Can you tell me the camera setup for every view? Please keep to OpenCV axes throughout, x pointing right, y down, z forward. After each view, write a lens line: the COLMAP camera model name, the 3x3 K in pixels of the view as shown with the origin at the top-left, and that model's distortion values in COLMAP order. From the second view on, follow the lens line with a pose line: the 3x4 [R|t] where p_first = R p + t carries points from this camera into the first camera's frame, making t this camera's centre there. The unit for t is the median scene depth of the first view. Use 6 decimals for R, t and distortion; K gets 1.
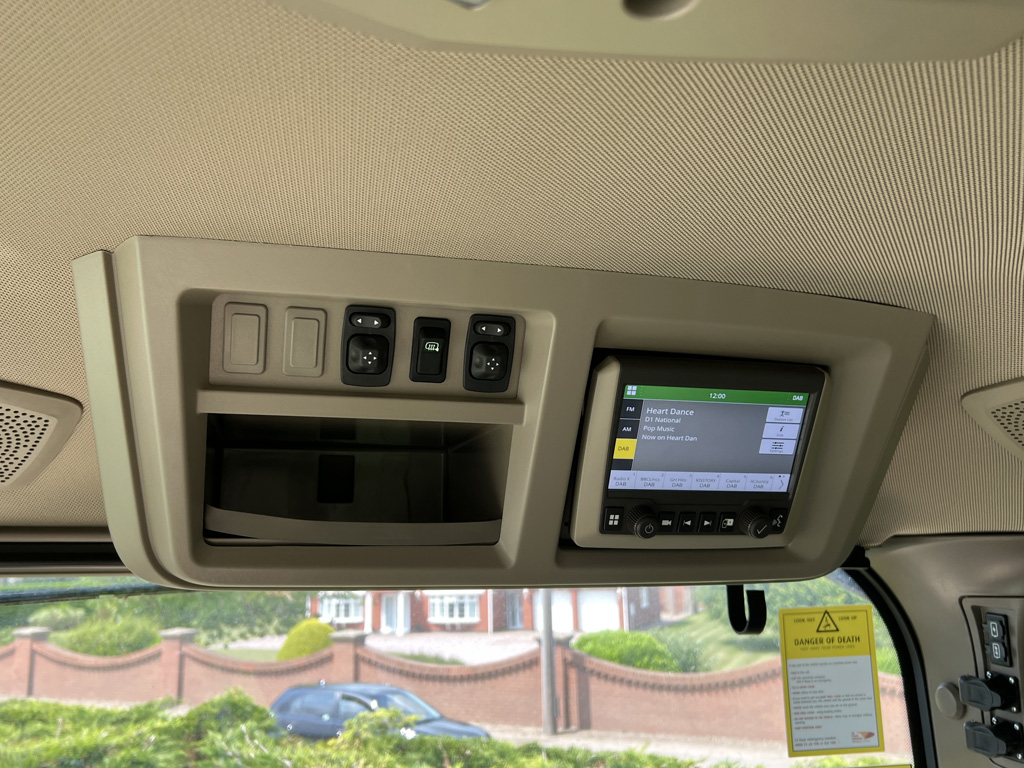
lens RADIAL K [[831.6, 0, 451.7], [0, 831.6, 381.9], [0, 0, 1]] dist [0.002311, -0.052438]
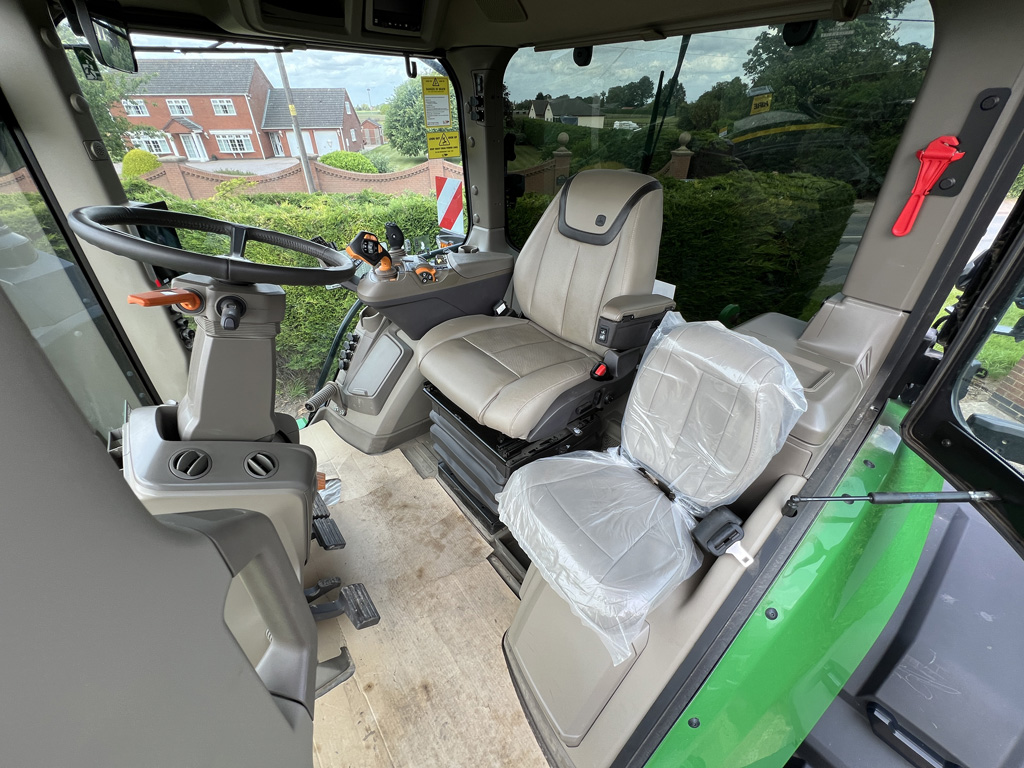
lens RADIAL K [[412.2, 0, 512.0], [0, 412.2, 384.0], [0, 0, 1]] dist [0.000501, 0.000030]
pose [[0.855695, -0.283902, 0.432649, -0.521165], [-0.108400, 0.719179, 0.686317, 0.000783], [-0.505999, -0.634177, 0.584623, -1.356720]]
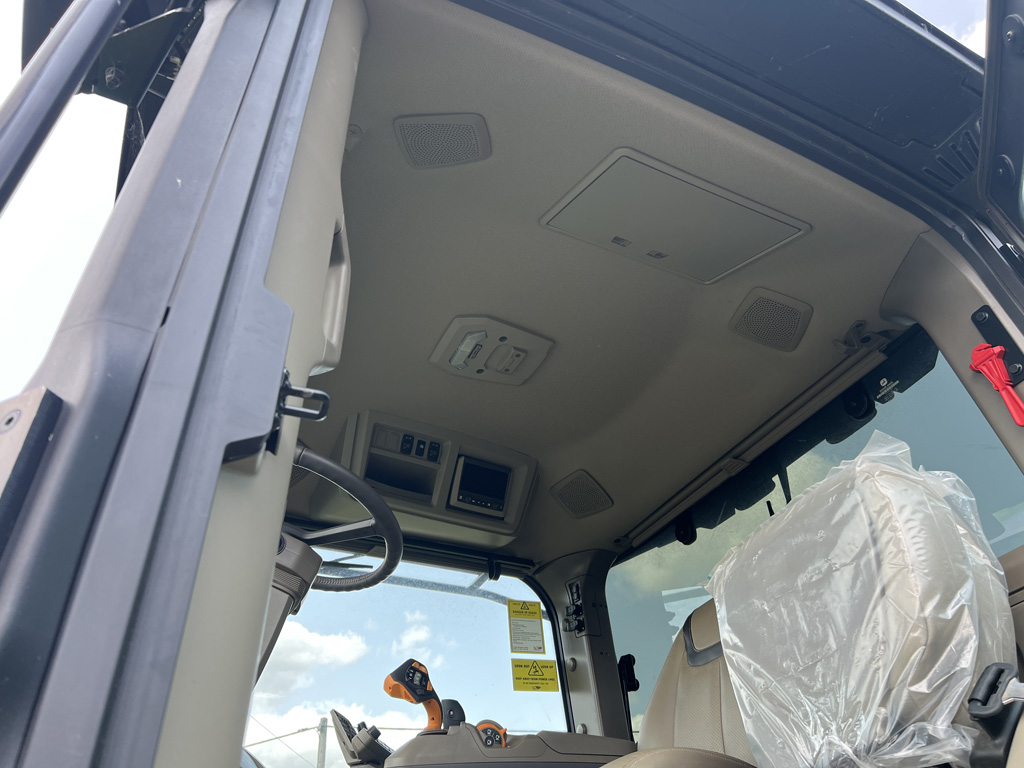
lens RADIAL K [[774.6, 0, 512.0], [0, 774.6, 384.0], [0, 0, 1]] dist [0.080907, -0.109157]
pose [[0.942785, 0.149243, 0.298131, -0.712367], [0.003837, 0.889298, -0.457312, 1.297400], [-0.333378, 0.432291, 0.837845, -2.263783]]
